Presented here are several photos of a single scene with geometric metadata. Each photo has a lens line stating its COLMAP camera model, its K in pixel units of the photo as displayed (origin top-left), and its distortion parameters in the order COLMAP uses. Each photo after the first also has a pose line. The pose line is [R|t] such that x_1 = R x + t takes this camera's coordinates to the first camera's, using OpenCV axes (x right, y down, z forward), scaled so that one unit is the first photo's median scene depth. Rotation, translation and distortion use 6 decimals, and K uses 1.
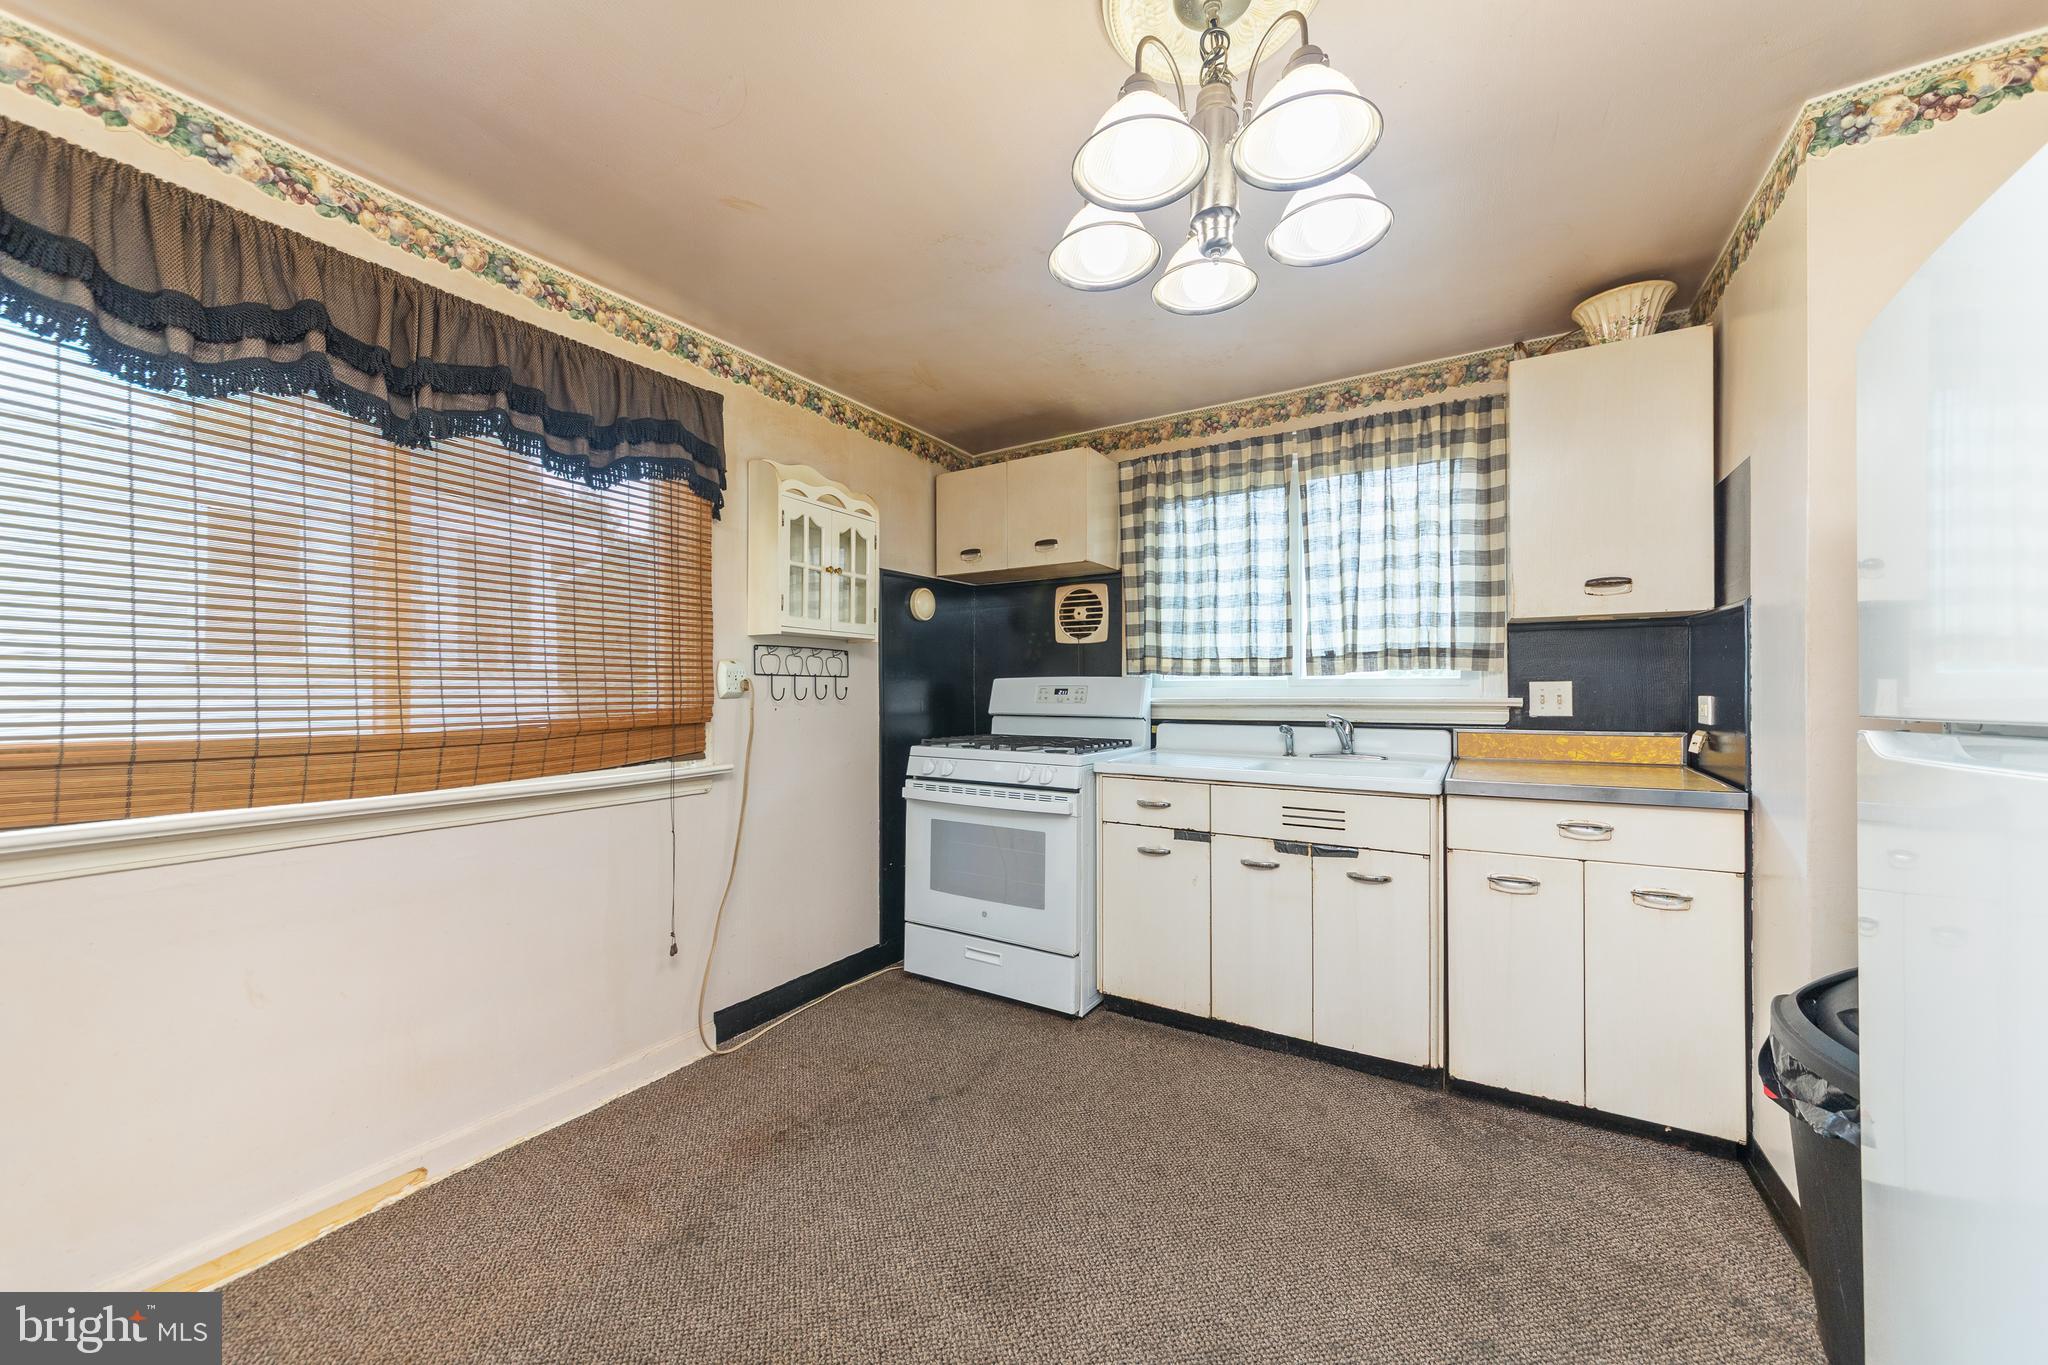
lens RADIAL K [[738.1, 0, 1016.8], [0, 738.1, 689.5], [0, 0, 1]] dist [-0.008871, 0.001663]
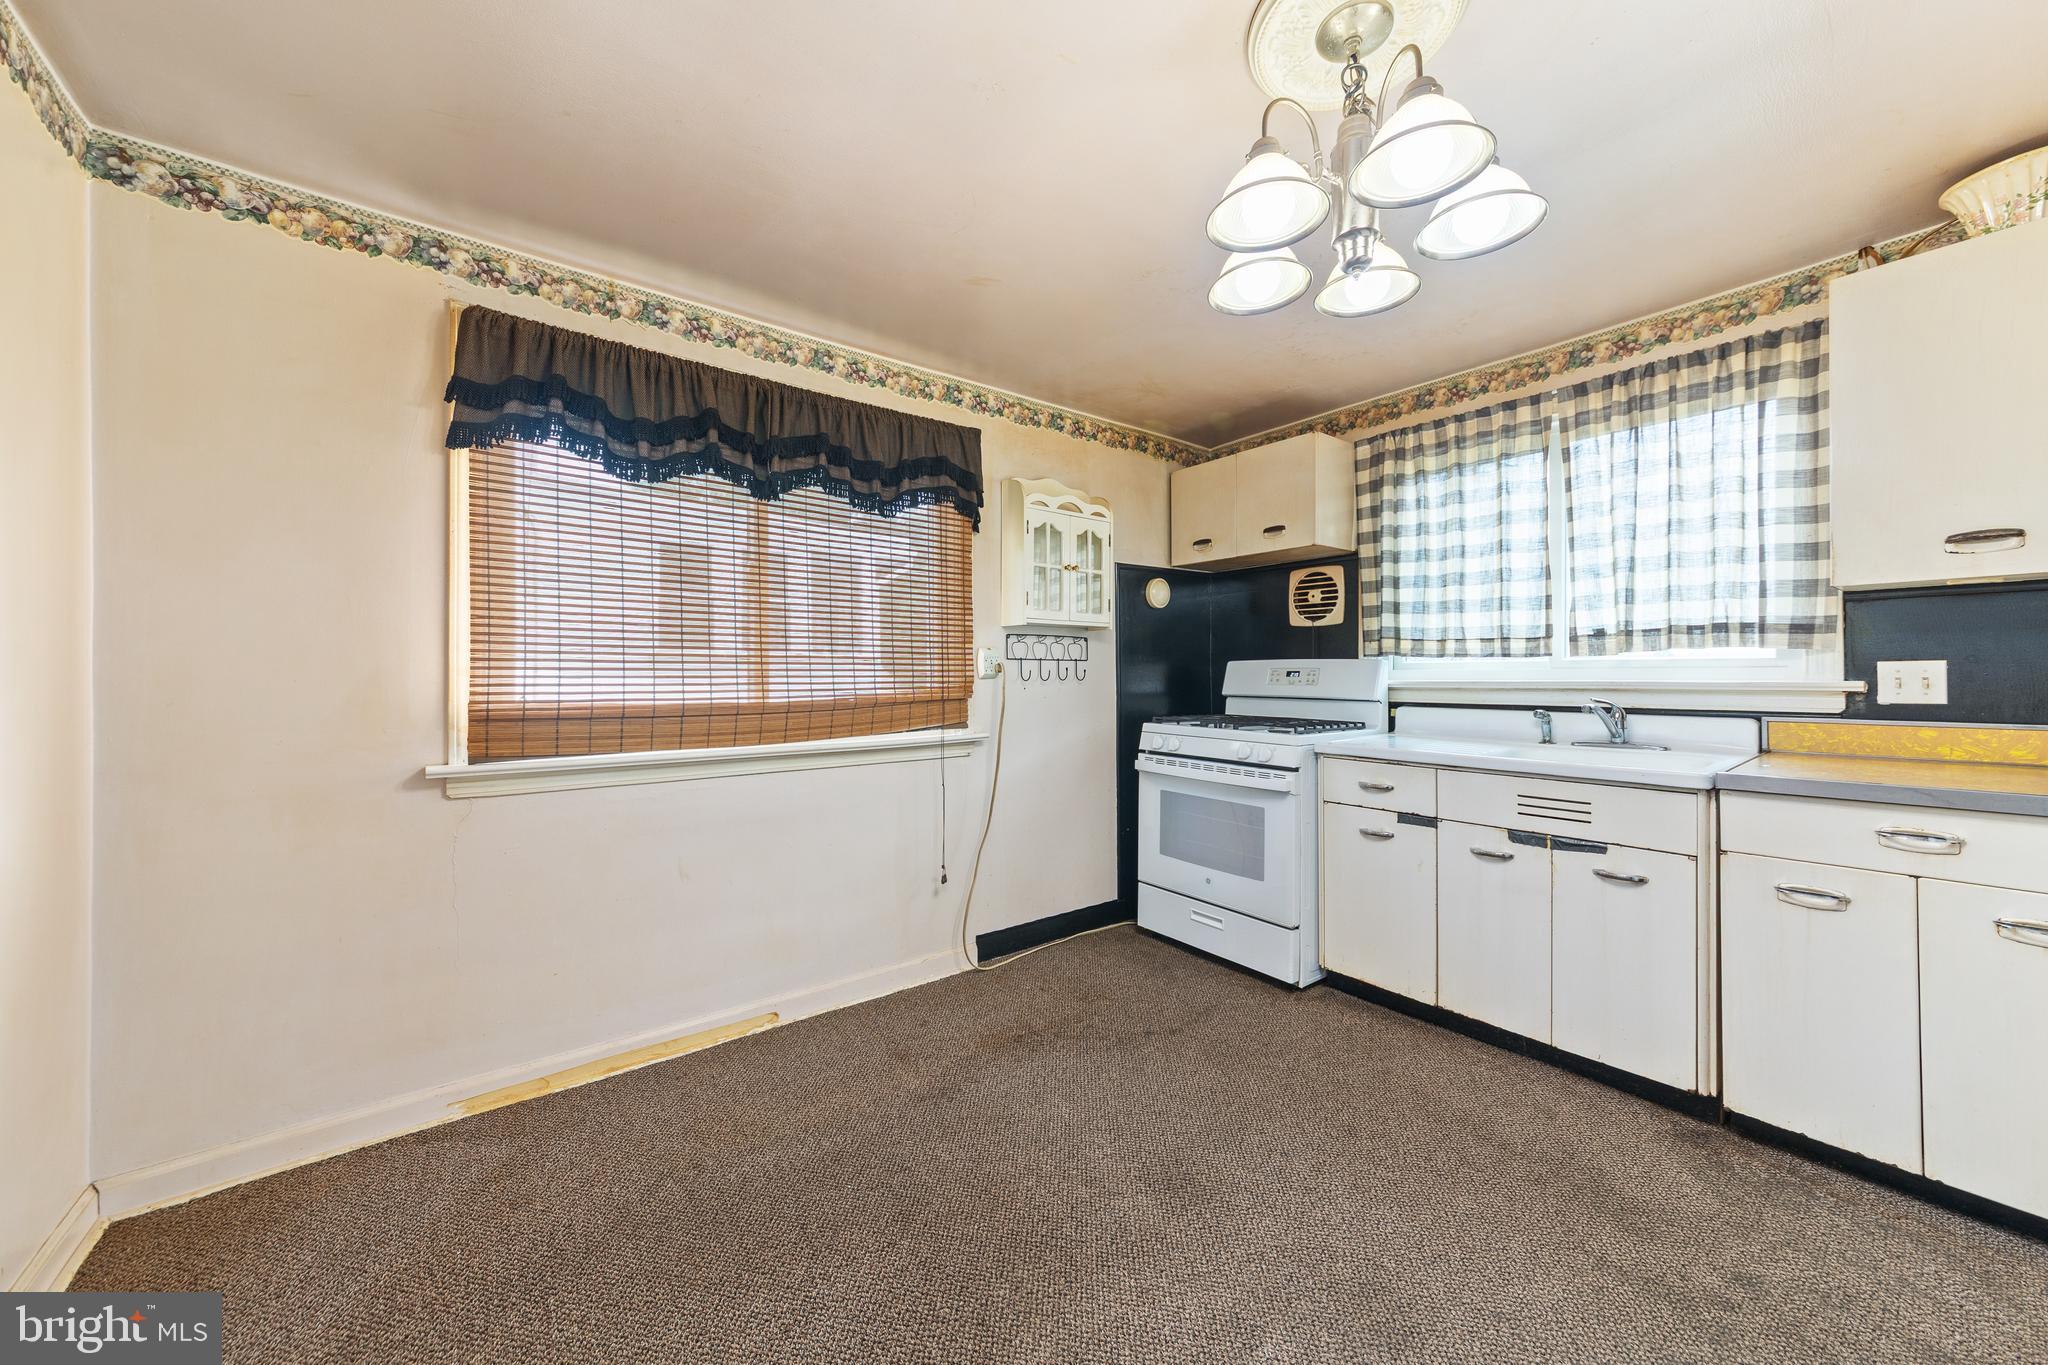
lens RADIAL K [[738.1, 0, 1037.0], [0, 738.1, 678.8], [0, 0, 1]] dist [-0.008871, 0.001663]
pose [[0.935066, 0.002568, -0.354465, 0.117200], [0.000378, 0.999966, 0.008241, 0.002145], [0.354474, -0.007840, 0.935033, -0.104583]]
